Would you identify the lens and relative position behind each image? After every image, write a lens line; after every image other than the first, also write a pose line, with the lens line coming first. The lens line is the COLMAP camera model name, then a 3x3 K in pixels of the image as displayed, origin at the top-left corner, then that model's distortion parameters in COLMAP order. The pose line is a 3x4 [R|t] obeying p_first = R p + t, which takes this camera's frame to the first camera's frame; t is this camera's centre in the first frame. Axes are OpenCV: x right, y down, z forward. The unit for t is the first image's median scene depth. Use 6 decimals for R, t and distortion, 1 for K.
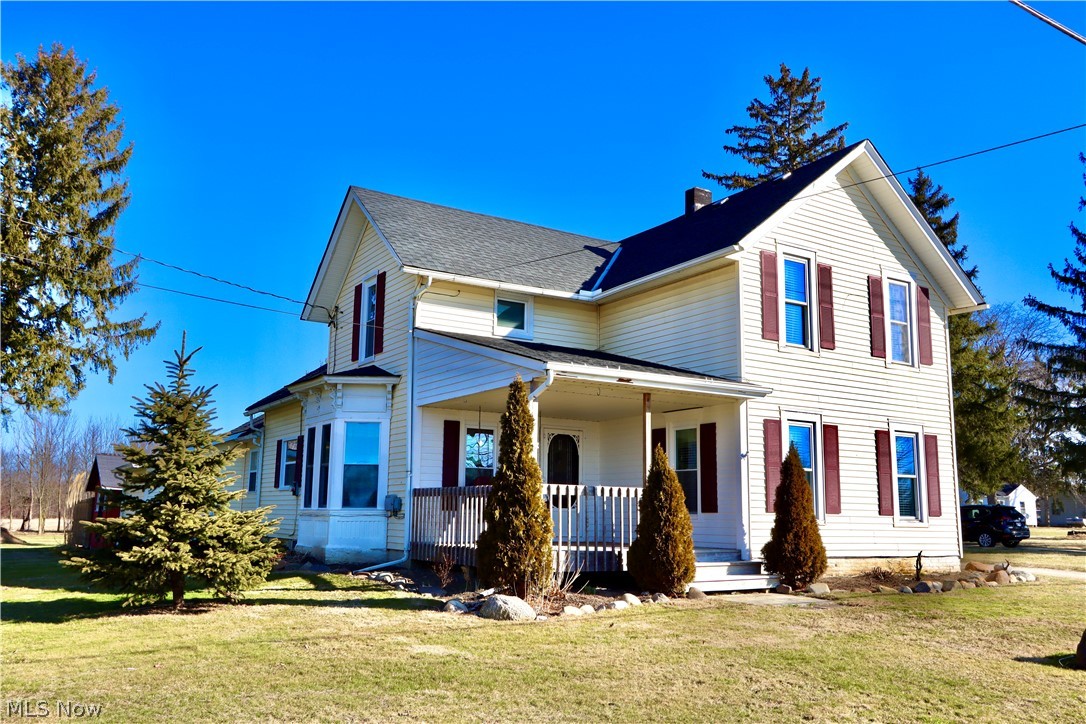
lens RADIAL K [[900.4, 0, 543.0], [0, 900.4, 362.0], [0, 0, 1]] dist [-0.003002, -0.002402]
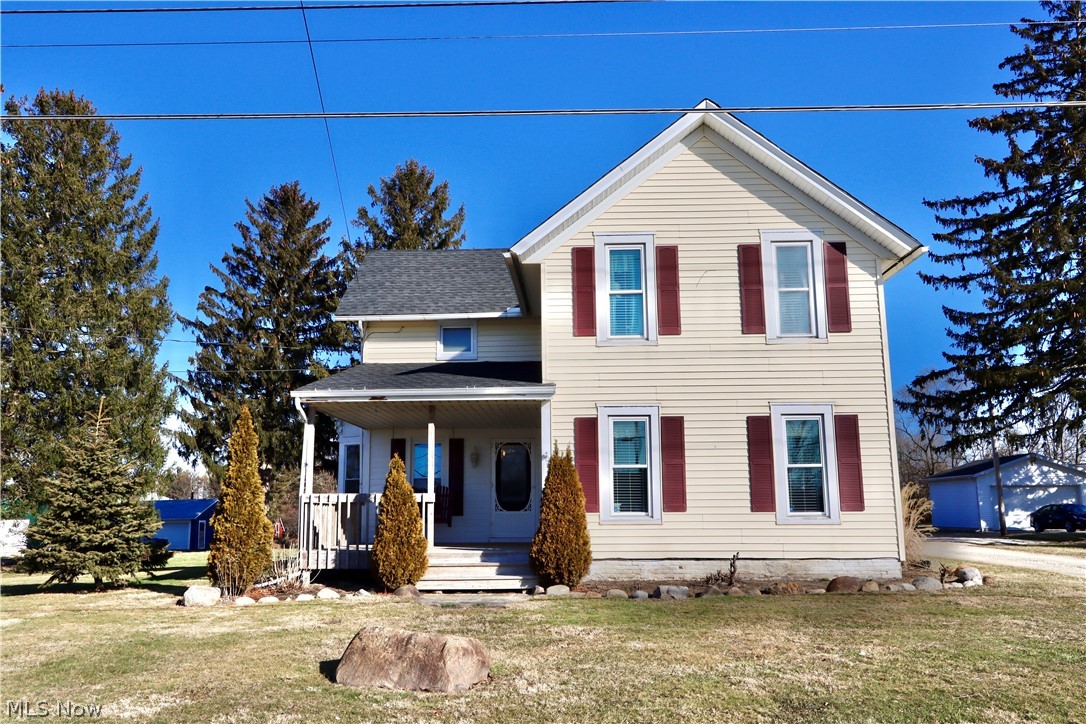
lens RADIAL K [[860.9, 0, 543.0], [0, 860.9, 362.0], [0, 0, 1]] dist [-0.035536, 0.001372]
pose [[0.824914, -0.120732, -0.552215, 0.680764], [0.113297, 0.992414, -0.047727, 0.039960], [0.553788, -0.023194, 0.832335, 0.182475]]
